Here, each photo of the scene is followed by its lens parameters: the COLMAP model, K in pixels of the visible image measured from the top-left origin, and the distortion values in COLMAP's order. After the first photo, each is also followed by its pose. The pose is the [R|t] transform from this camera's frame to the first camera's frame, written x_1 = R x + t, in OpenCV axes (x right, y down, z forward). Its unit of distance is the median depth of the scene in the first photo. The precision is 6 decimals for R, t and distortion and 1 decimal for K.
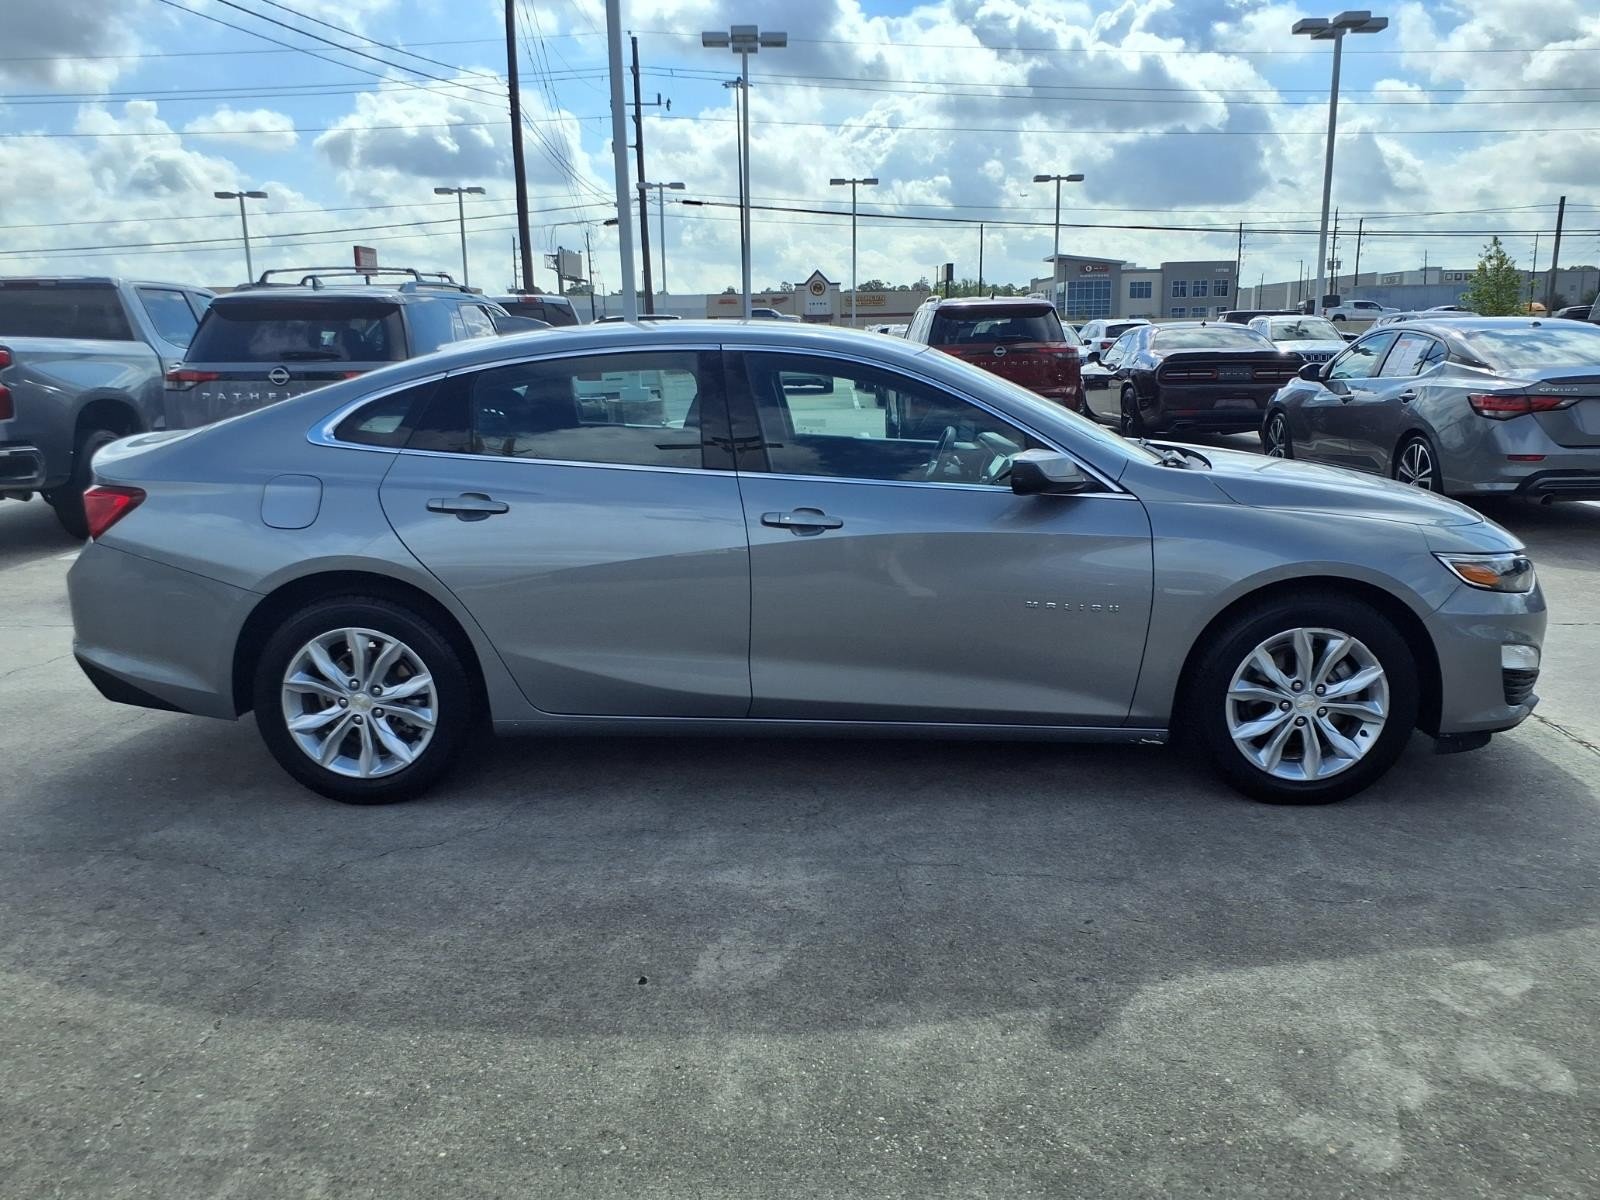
lens RADIAL K [[1224.2, 0, 804.7], [0, 1224.2, 597.8], [0, 0, 1]] dist [0.037485, -0.004205]
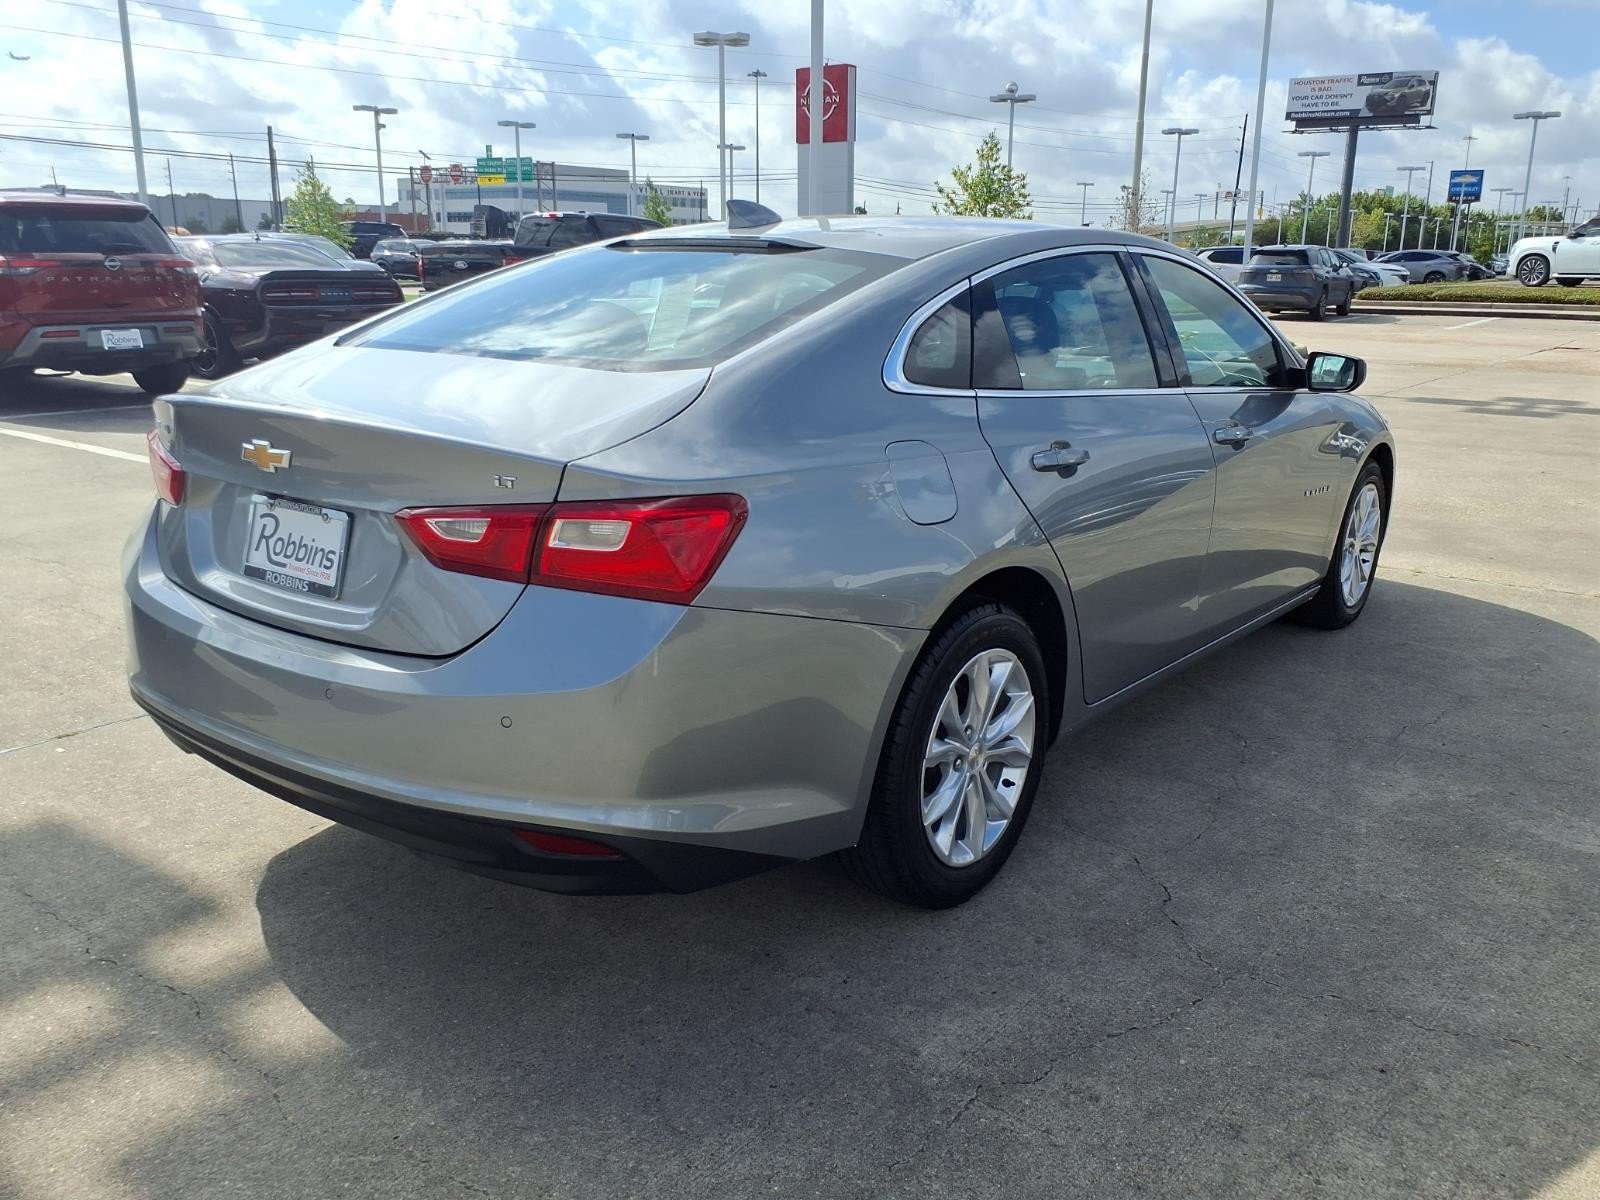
lens RADIAL K [[1276.9, 0, 800.1], [0, 1276.9, 603.0], [0, 0, 1]] dist [0.008602, -0.002825]
pose [[0.602086, -0.189642, 0.775583, -1.044957], [0.148155, 0.981049, 0.124869, -0.111838], [-0.784565, 0.039725, 0.618772, 0.696049]]
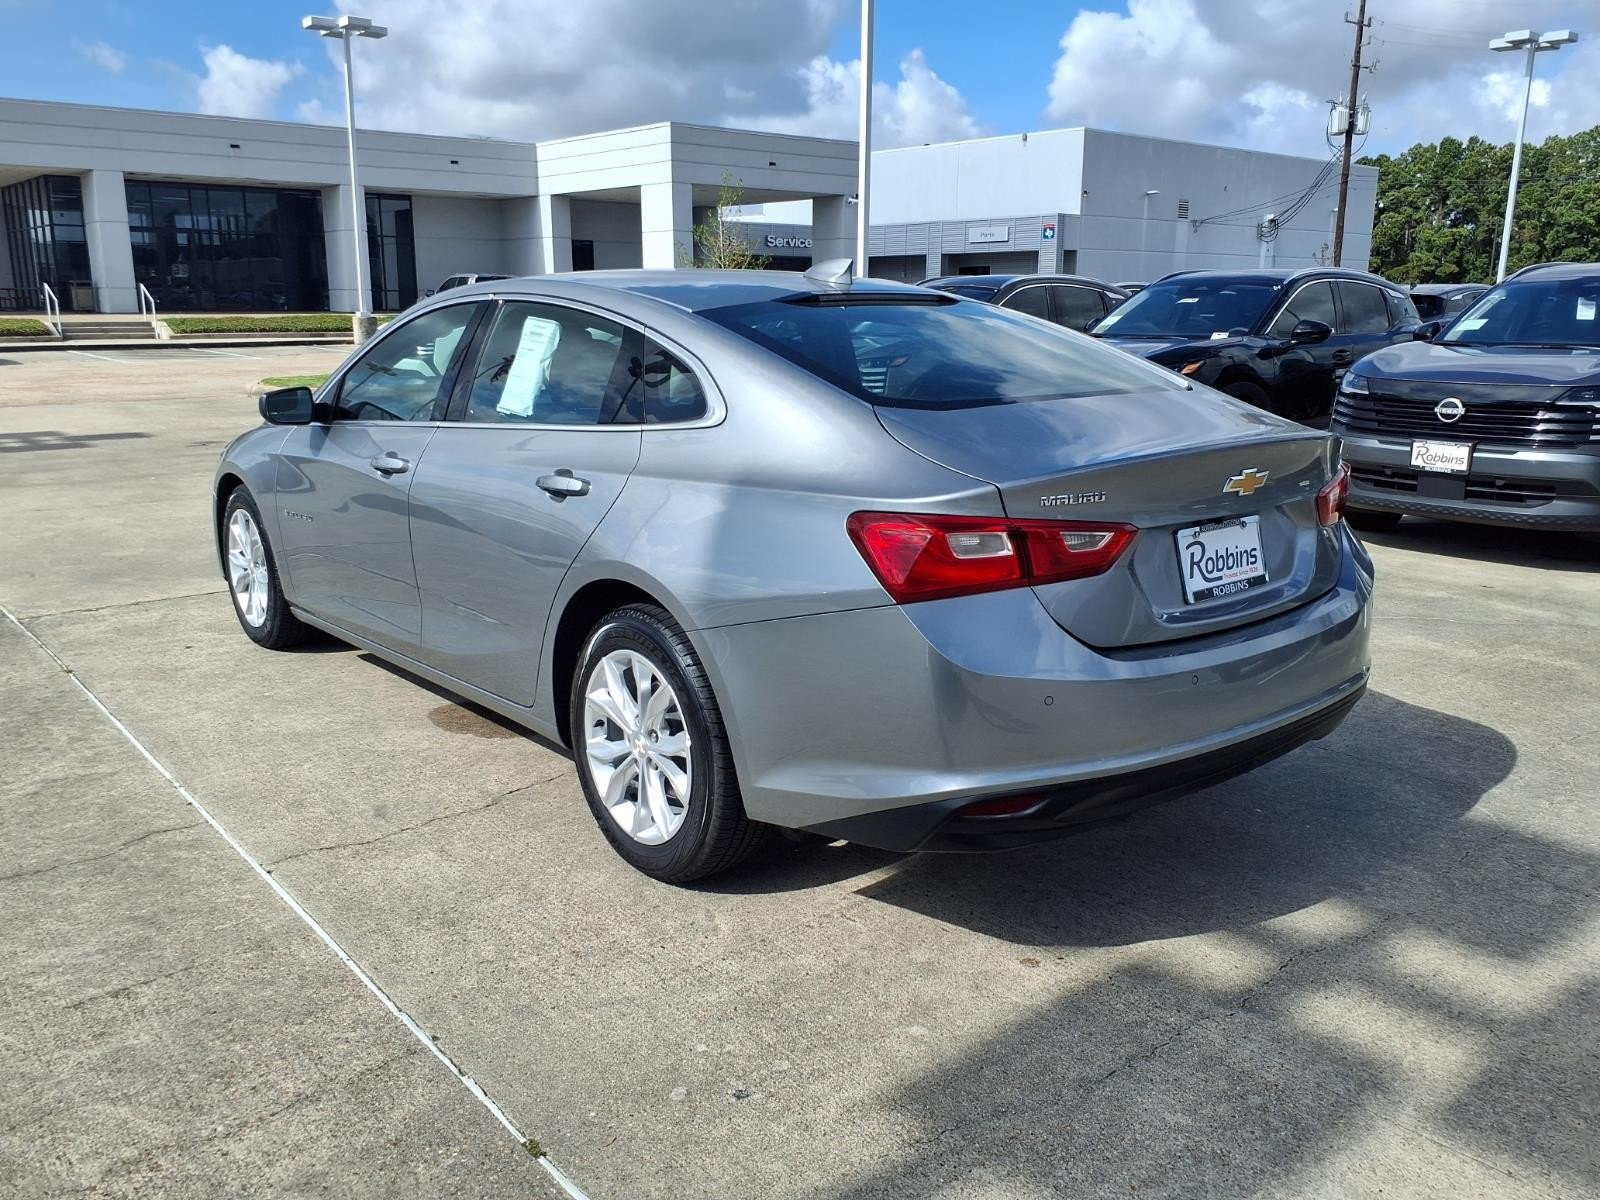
lens RADIAL K [[1303.4, 0, 809.7], [0, 1303.4, 594.3], [0, 0, 1]] dist [0.009492, -0.009495]
pose [[-0.652280, -0.155644, 0.741826, -1.115779], [0.164187, 0.926441, 0.338747, -0.394128], [-0.739982, 0.342756, -0.578744, 1.991074]]
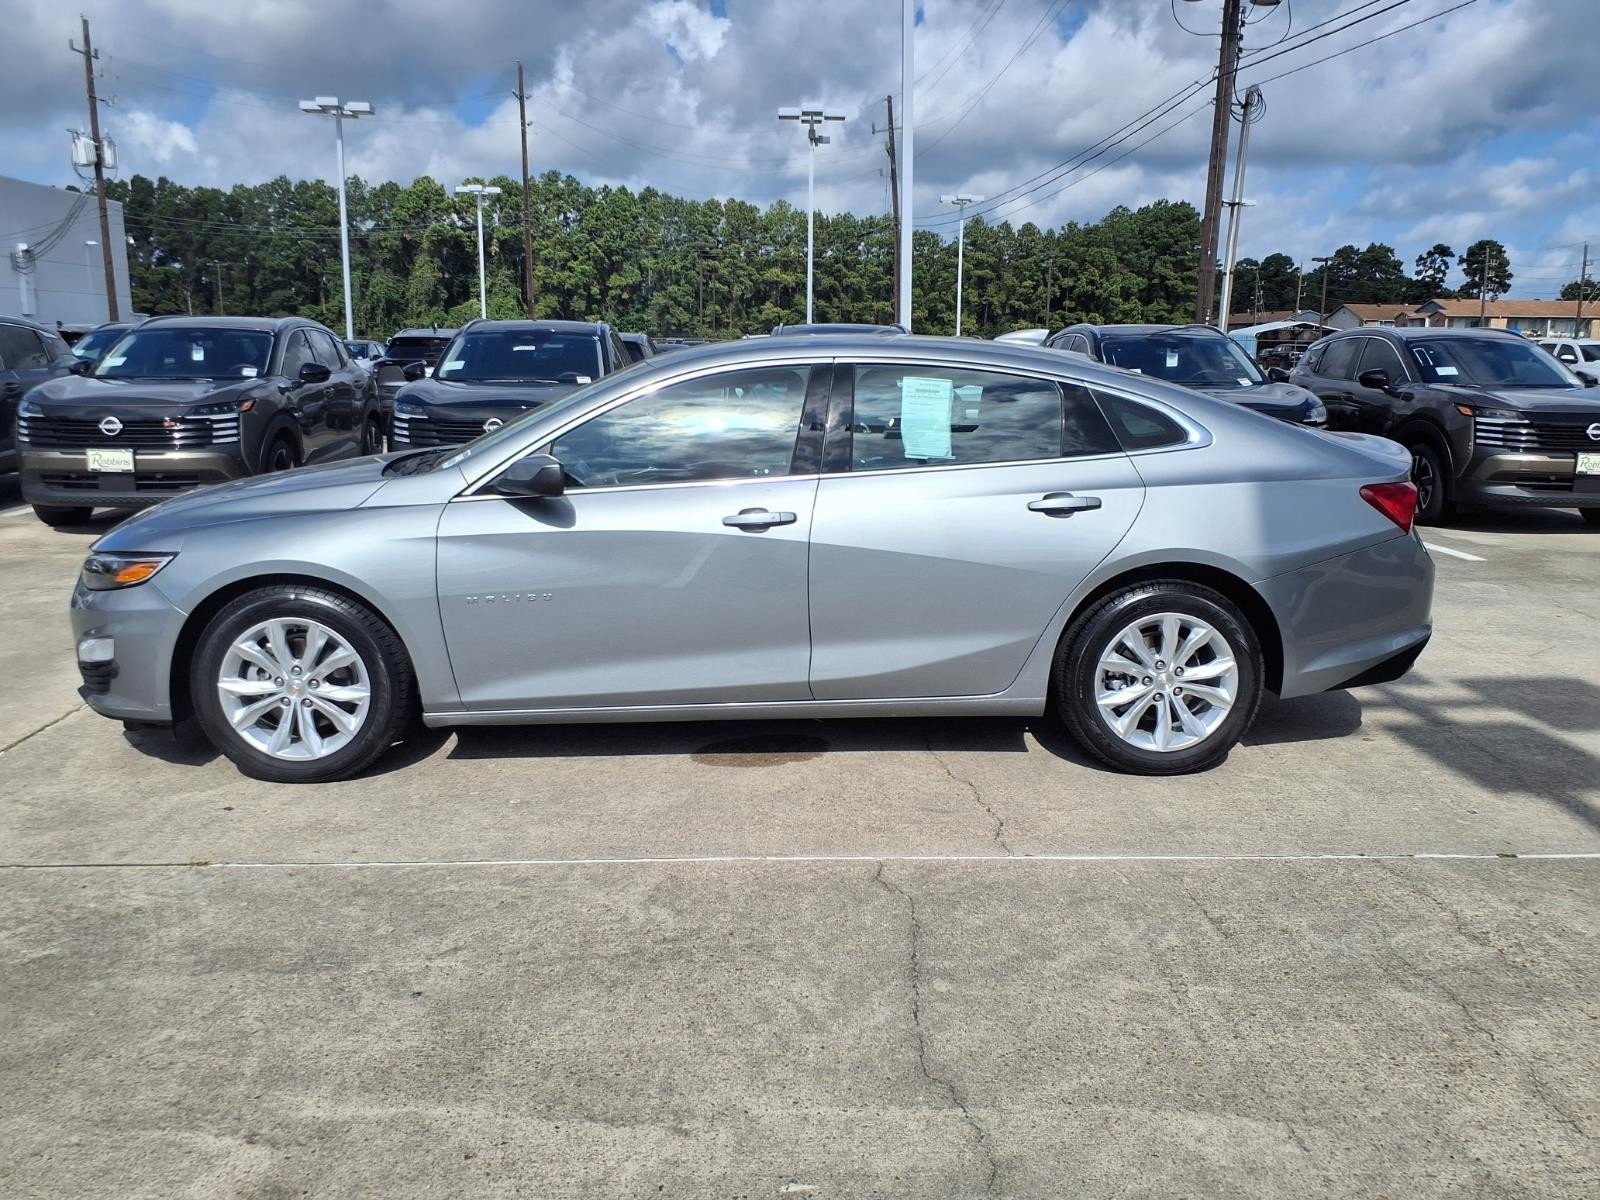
lens RADIAL K [[1303.4, 0, 809.7], [0, 1303.4, 594.3], [0, 0, 1]] dist [0.009492, -0.009495]
pose [[-0.998460, 0.015081, -0.053390, 0.010296], [-0.006944, 0.920801, 0.389972, -0.572623], [0.055043, 0.389742, -0.919278, 2.687022]]
